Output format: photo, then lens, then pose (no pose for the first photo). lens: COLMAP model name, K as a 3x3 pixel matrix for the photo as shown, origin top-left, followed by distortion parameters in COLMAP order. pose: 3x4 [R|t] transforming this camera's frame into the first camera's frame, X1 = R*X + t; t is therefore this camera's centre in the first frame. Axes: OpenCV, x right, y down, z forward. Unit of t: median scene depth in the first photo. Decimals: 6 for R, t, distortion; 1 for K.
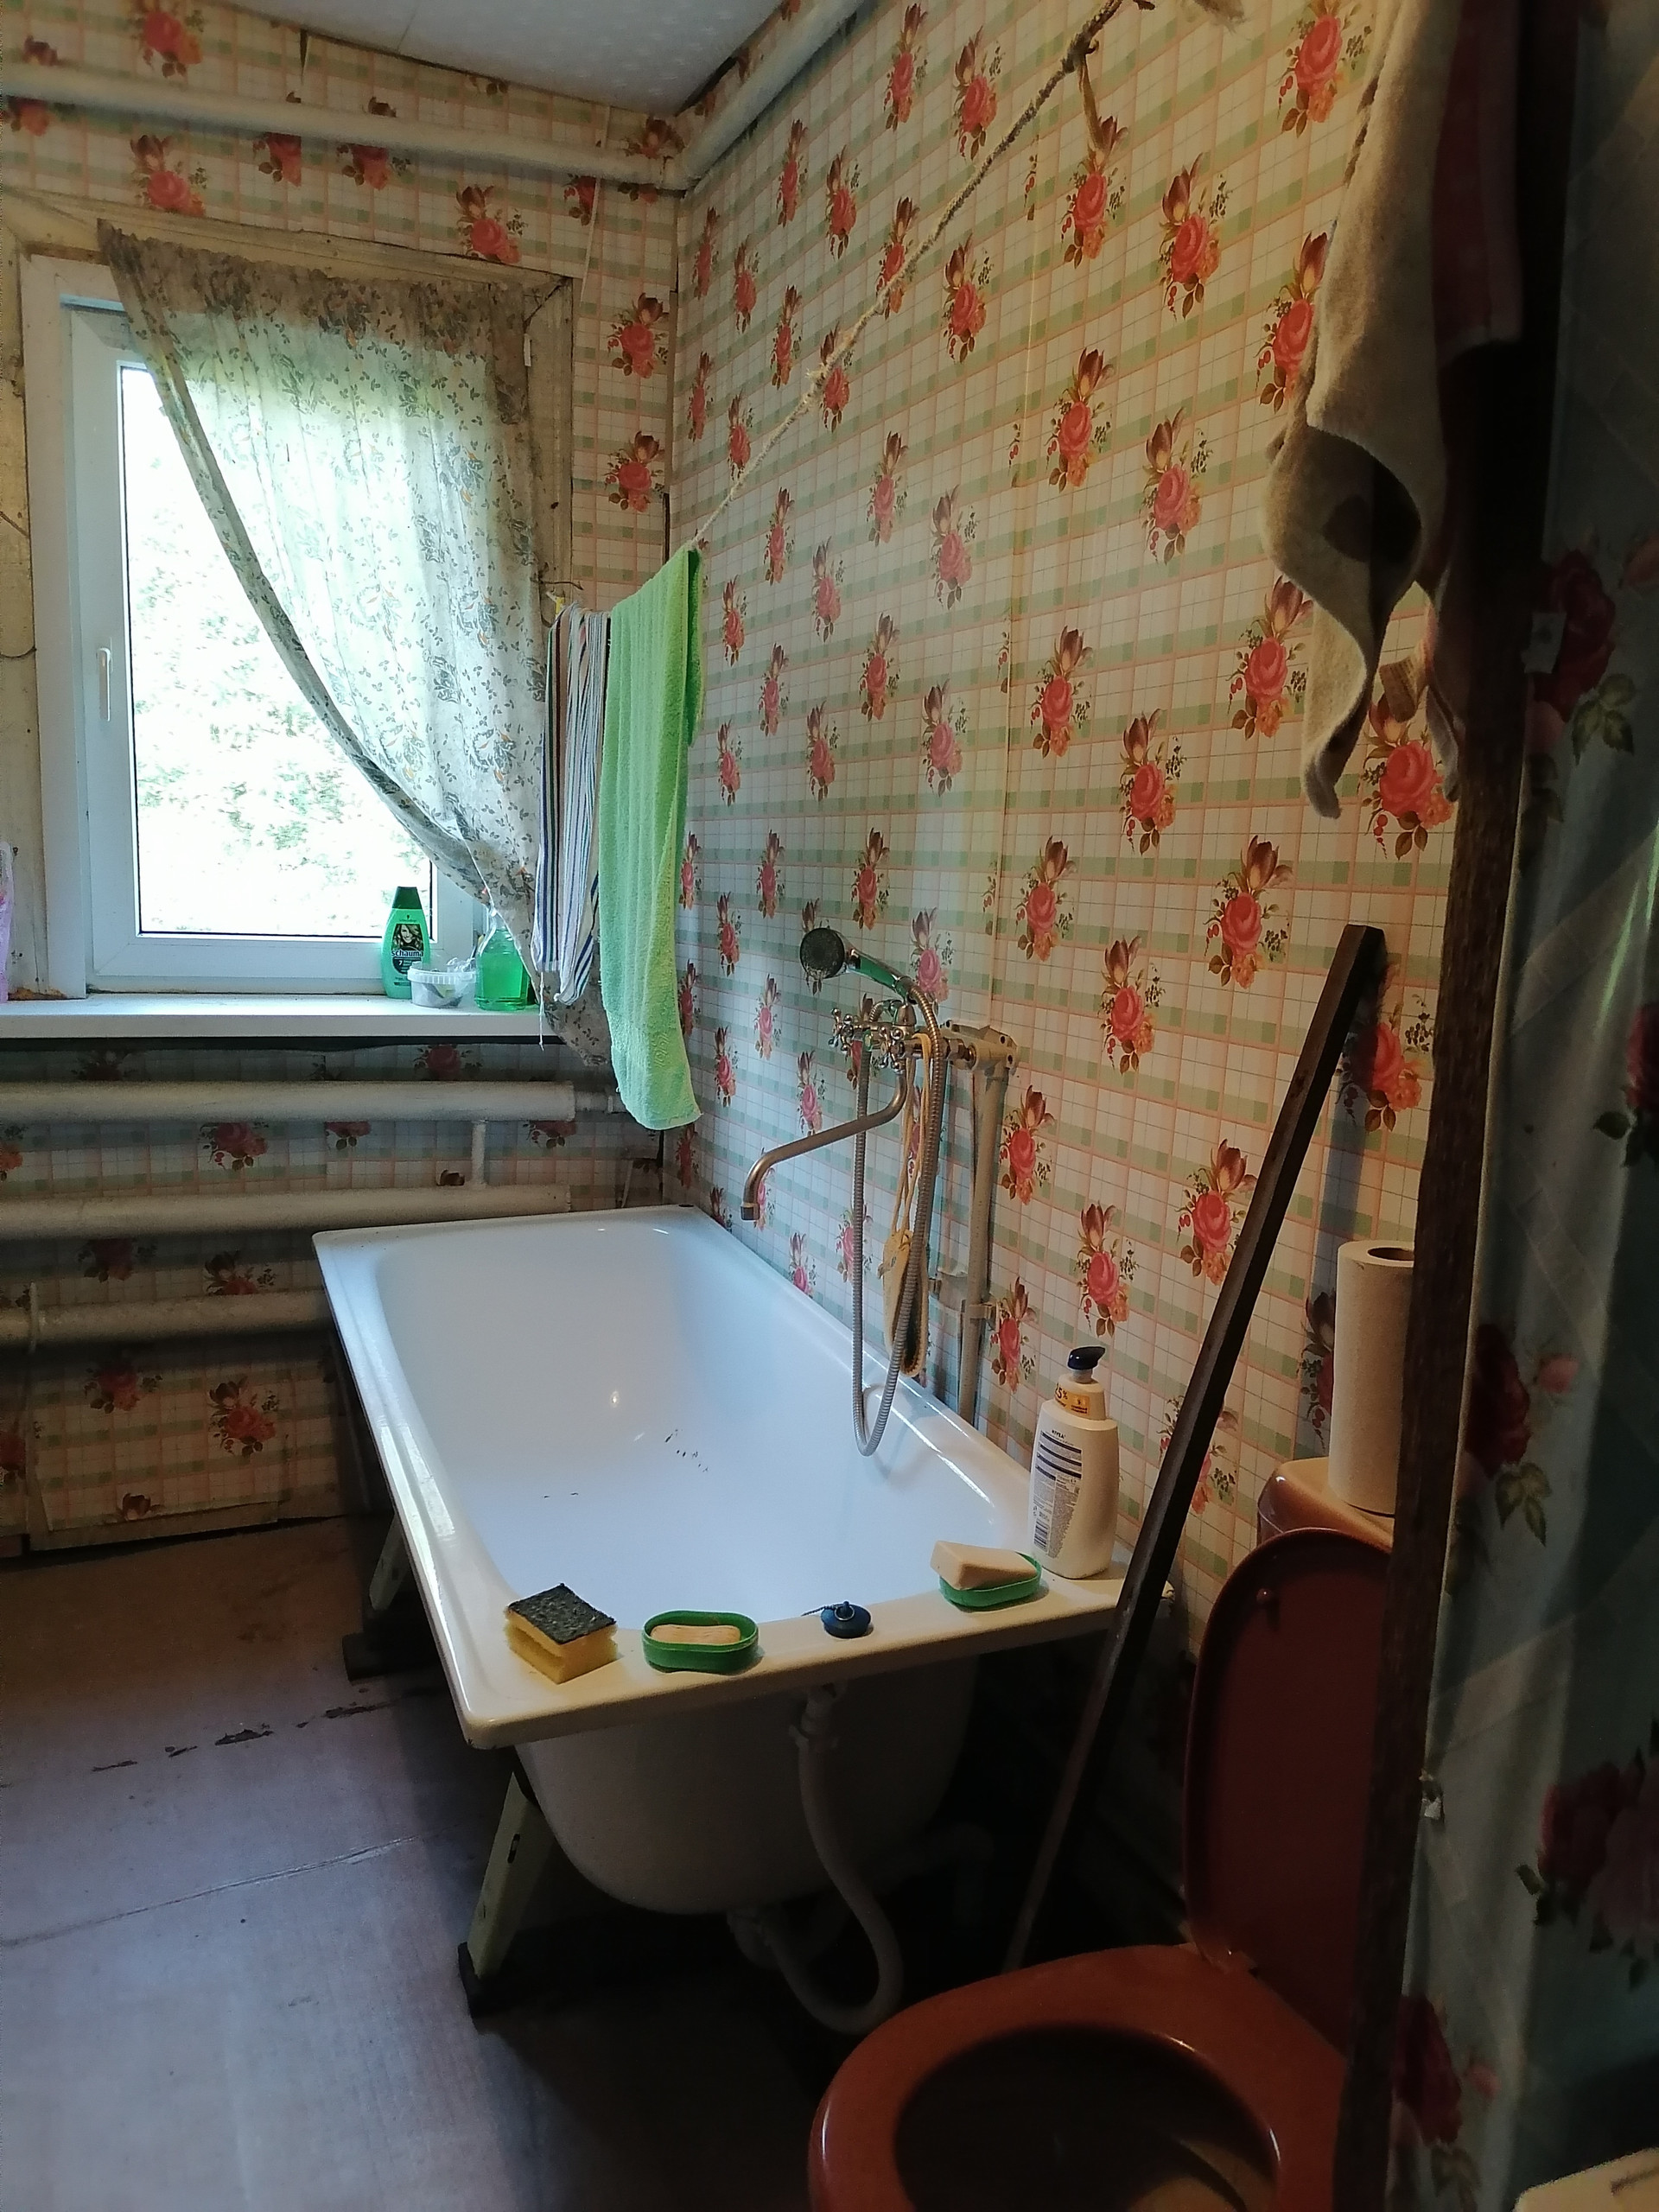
lens RADIAL K [[1651.9, 0, 842.9], [0, 1651.9, 1127.9], [0, 0, 1]] dist [0.088503, -0.111697]
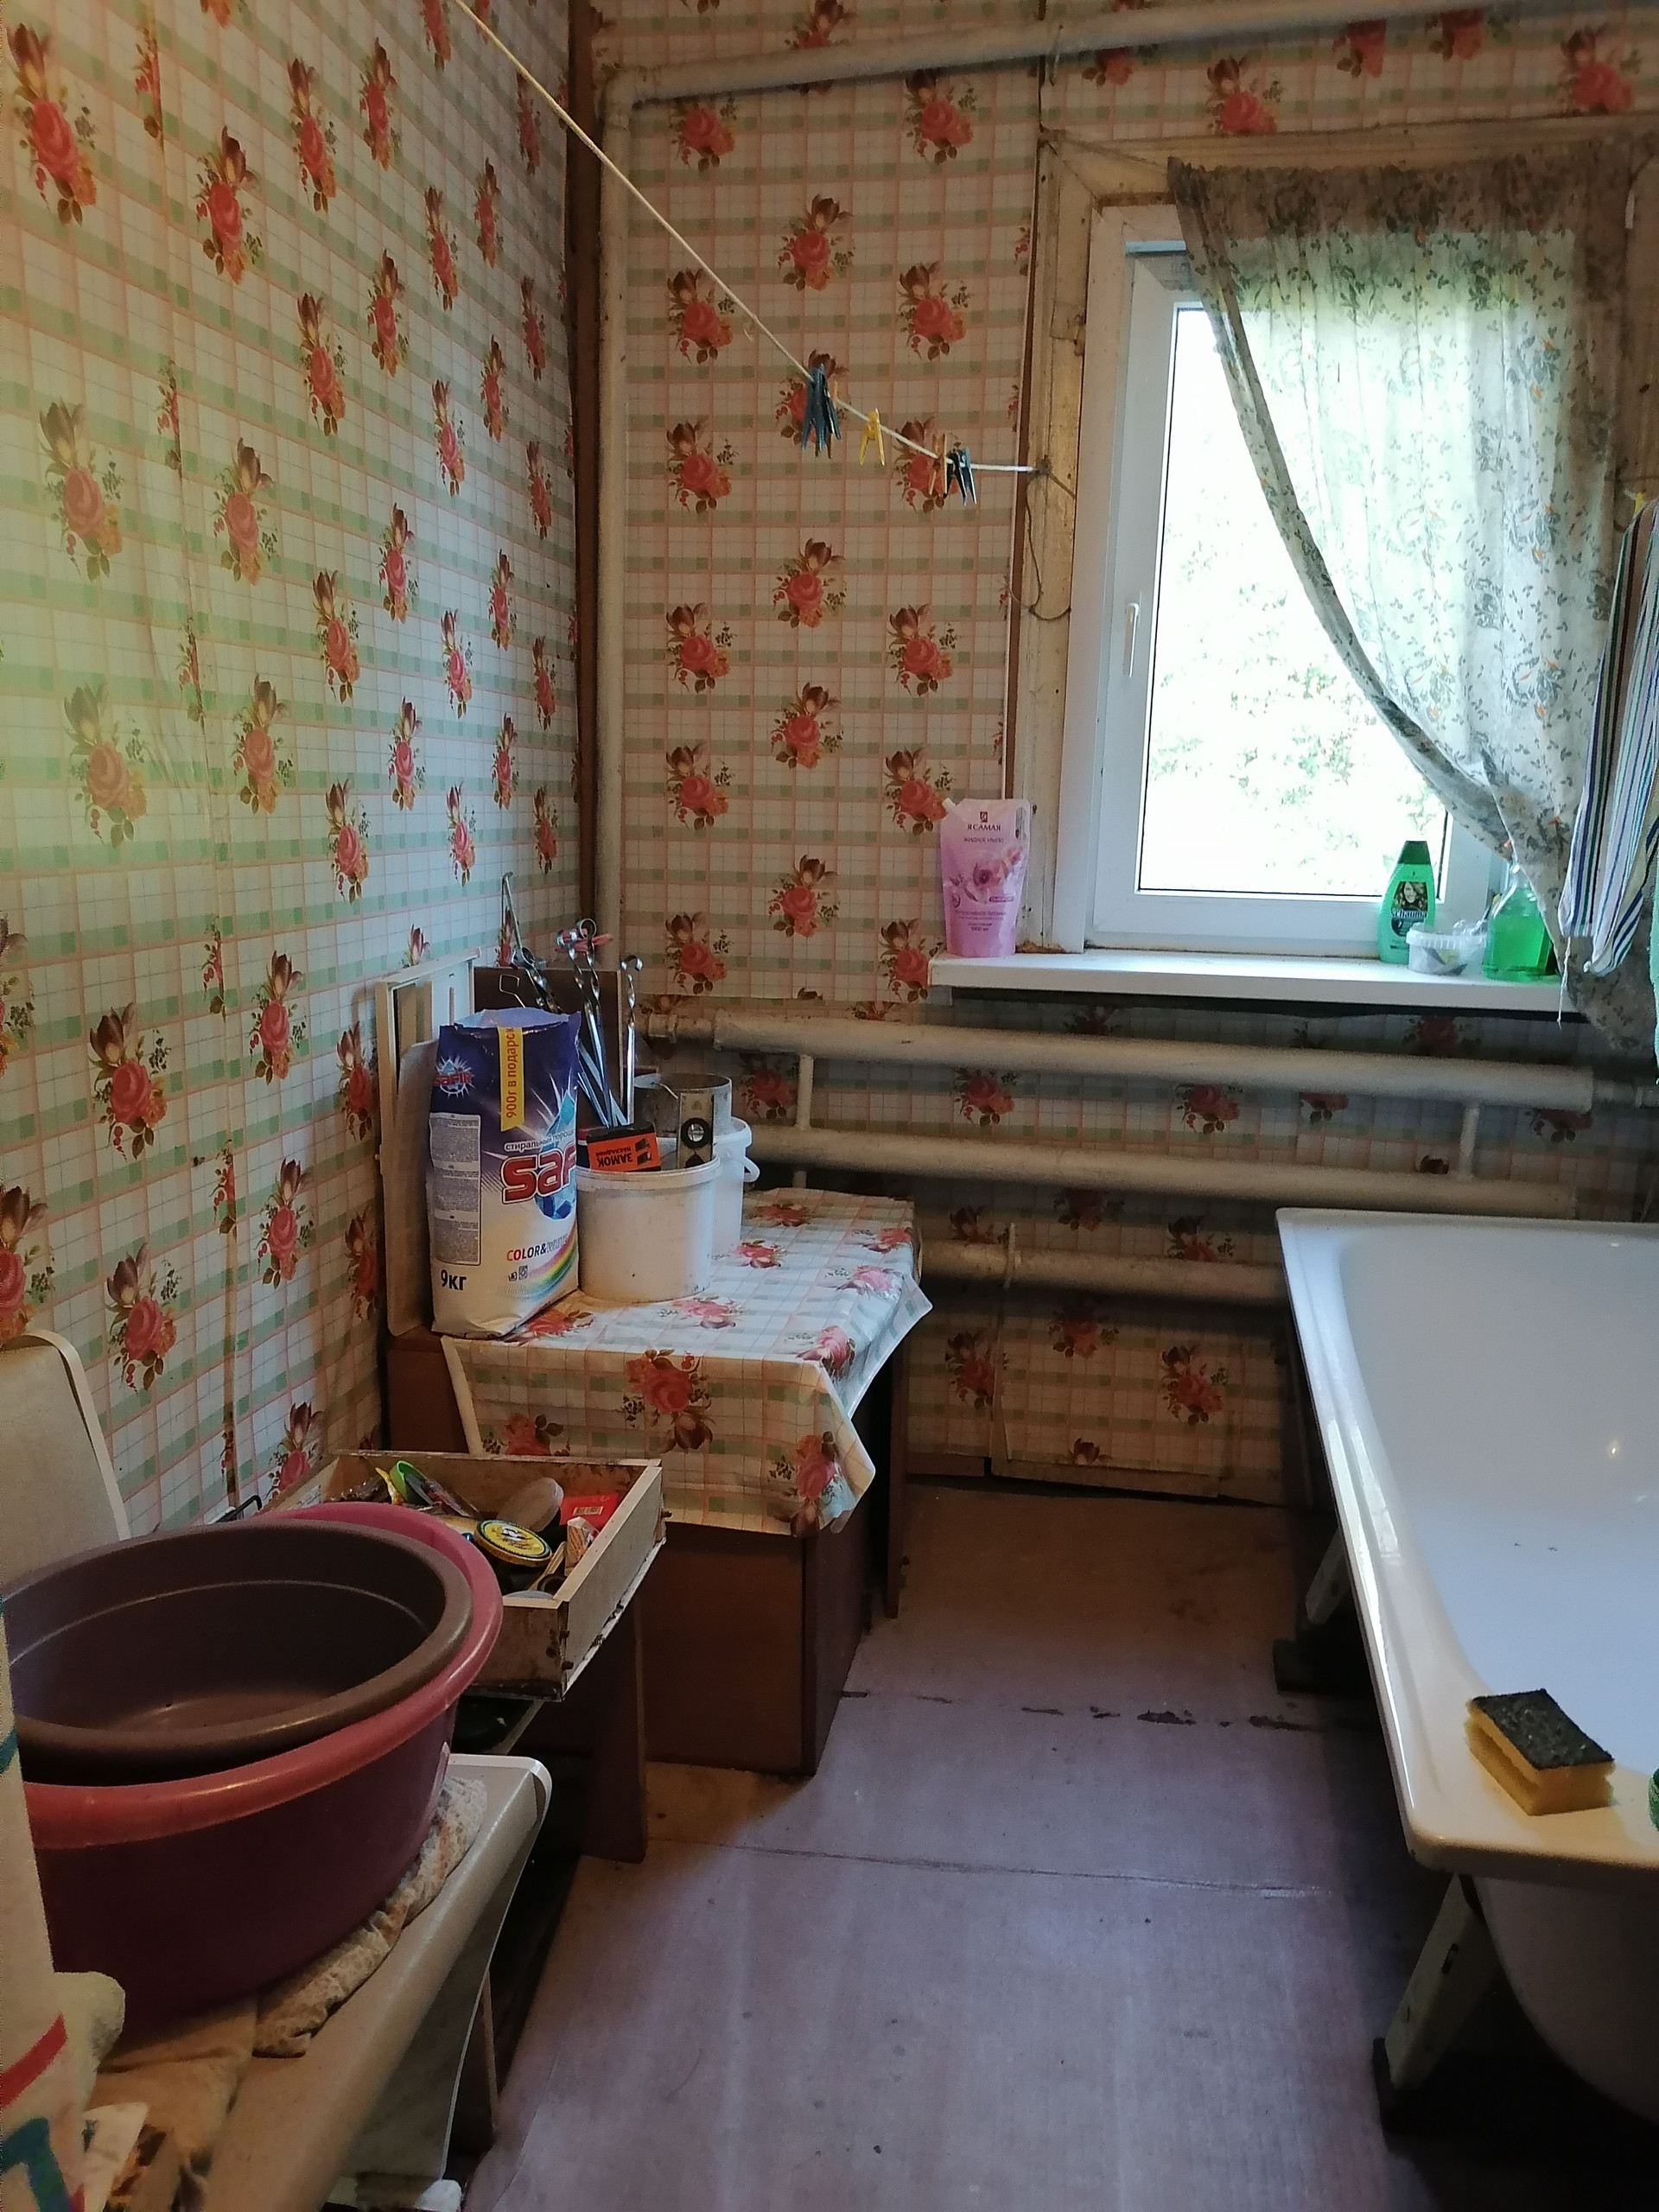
lens RADIAL K [[1651.9, 0, 826.0], [0, 1651.9, 1132.9], [0, 0, 1]] dist [0.088503, -0.111697]
pose [[0.833832, 0.093359, -0.544066, -0.021090], [-0.080971, 0.995620, 0.046748, -0.002759], [0.546047, 0.005074, 0.837739, 0.064486]]
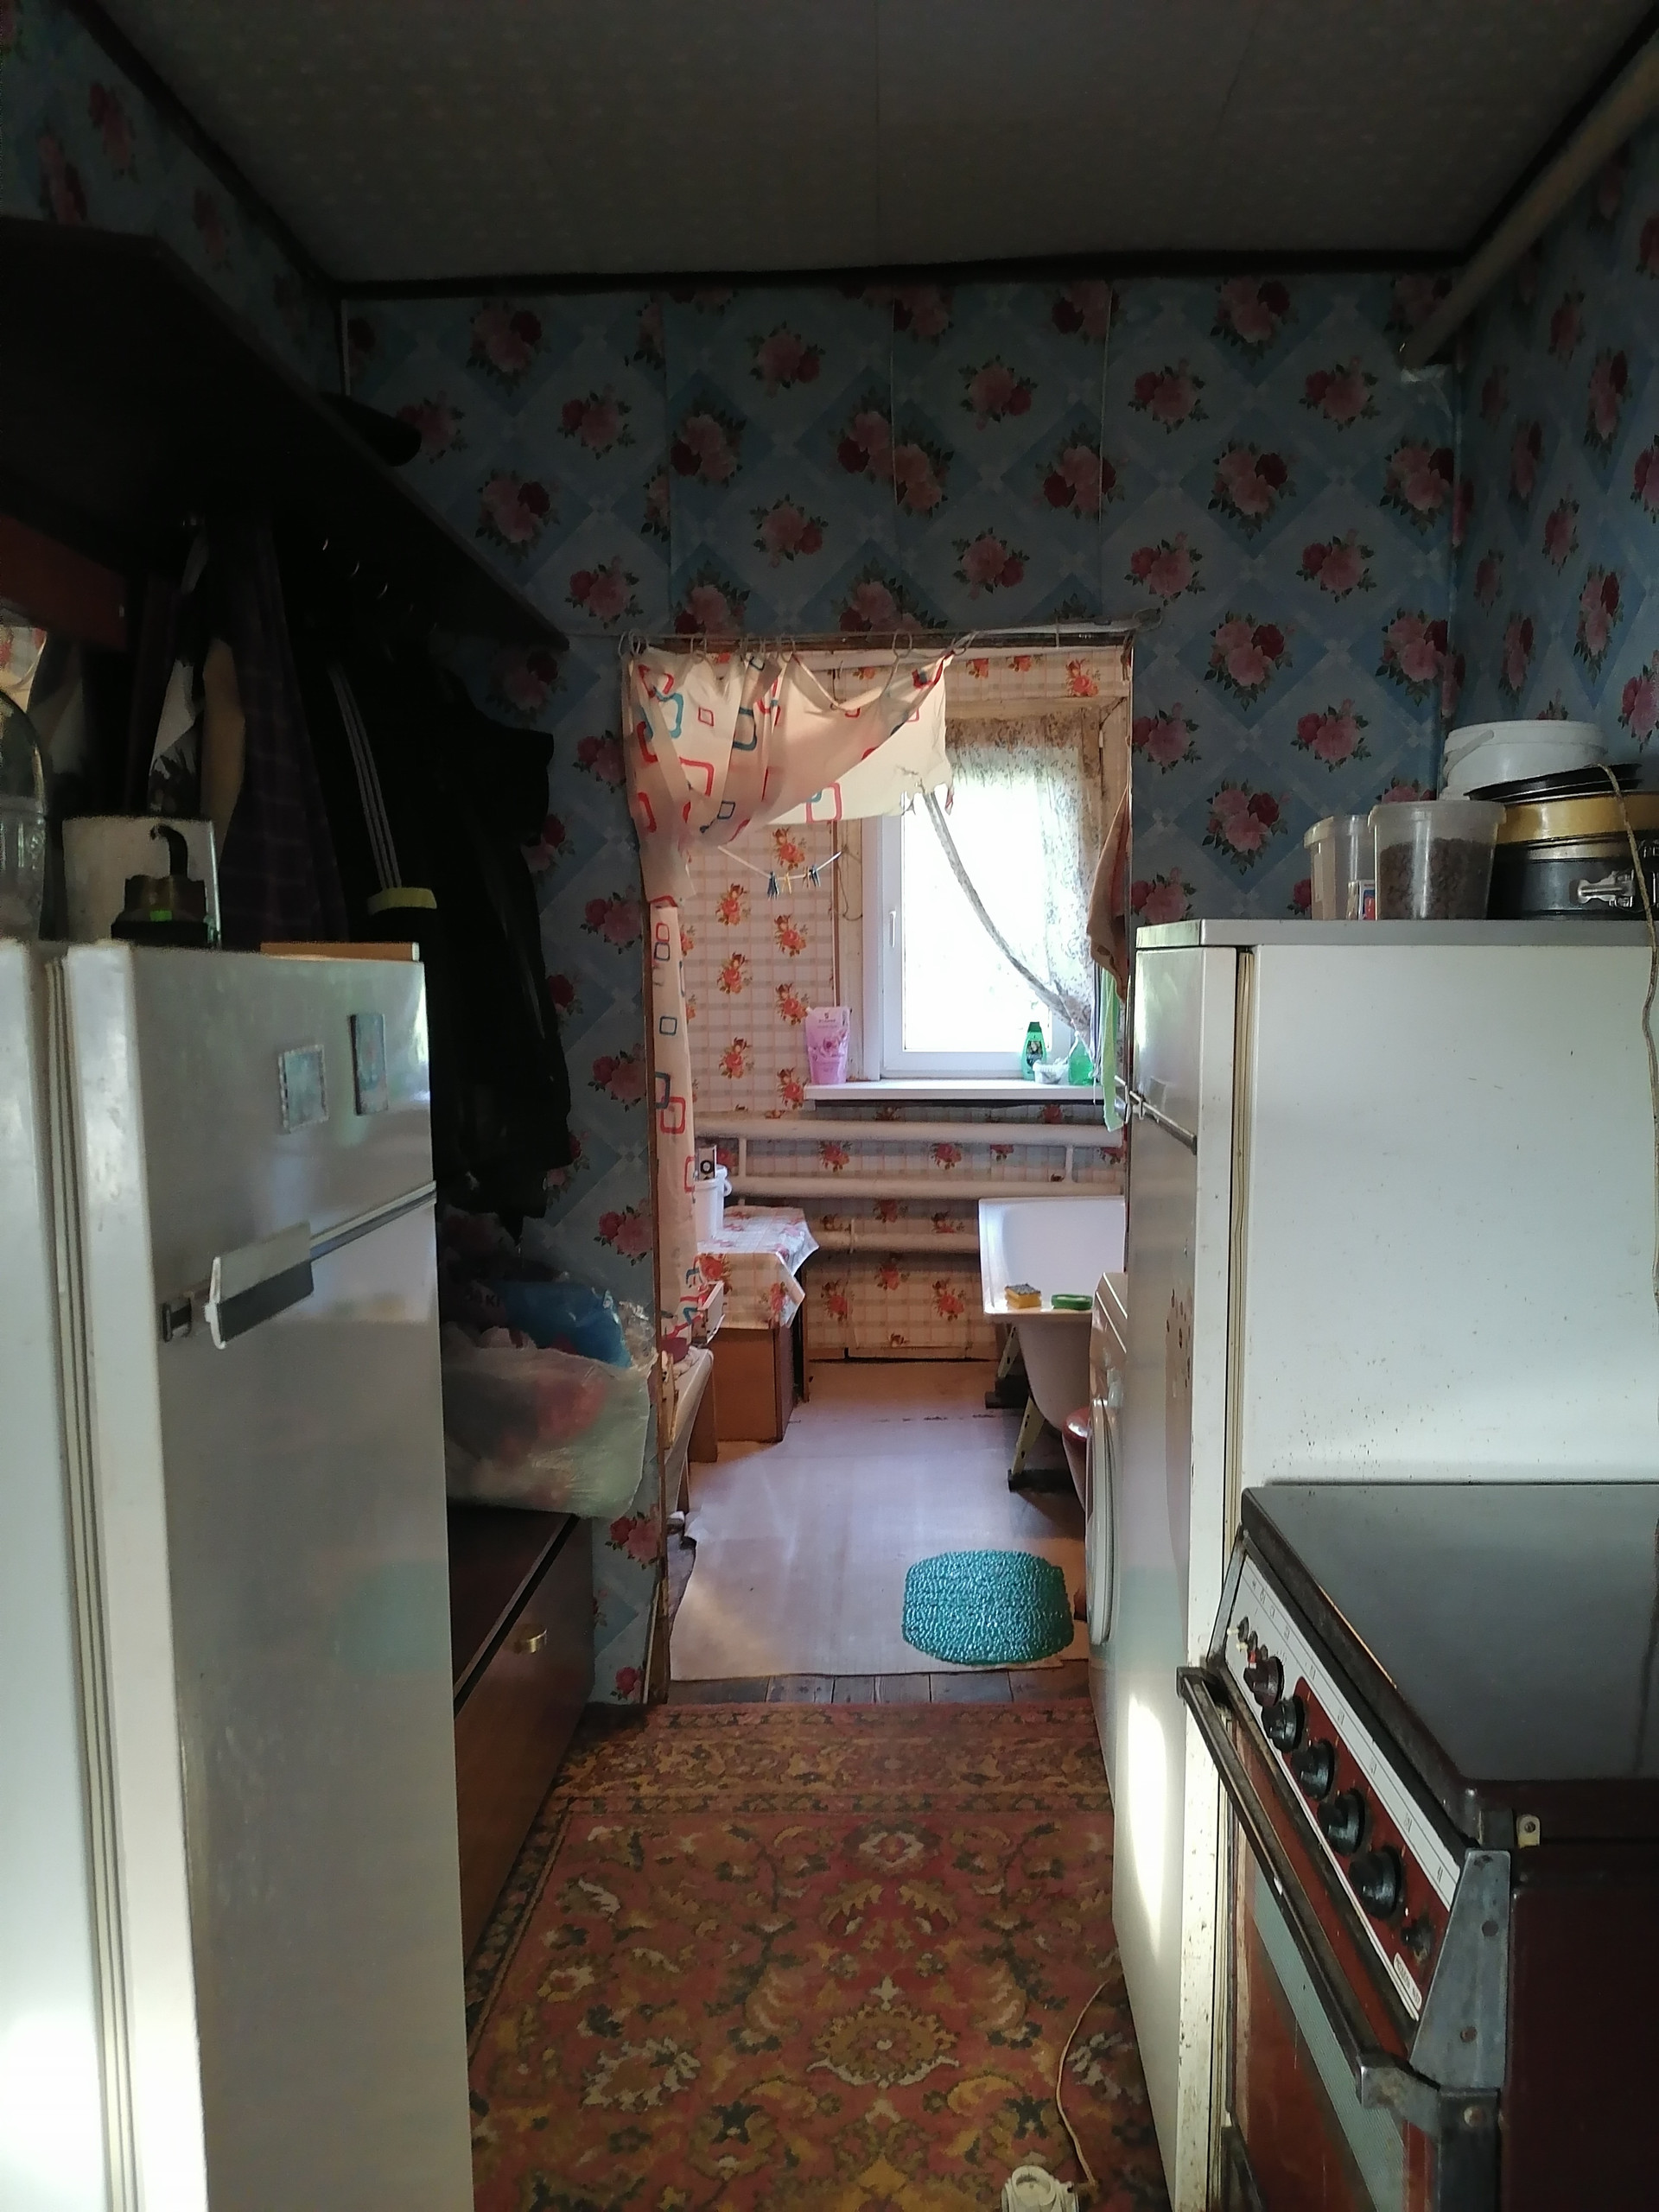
lens RADIAL K [[1651.9, 0, 858.8], [0, 1651.9, 1112.3], [0, 0, 1]] dist [0.088503, -0.111697]
pose [[0.901570, -0.006910, -0.432577, 0.383109], [-0.027916, 0.996860, -0.074105, 0.106884], [0.431731, 0.078887, 0.898546, -0.790889]]
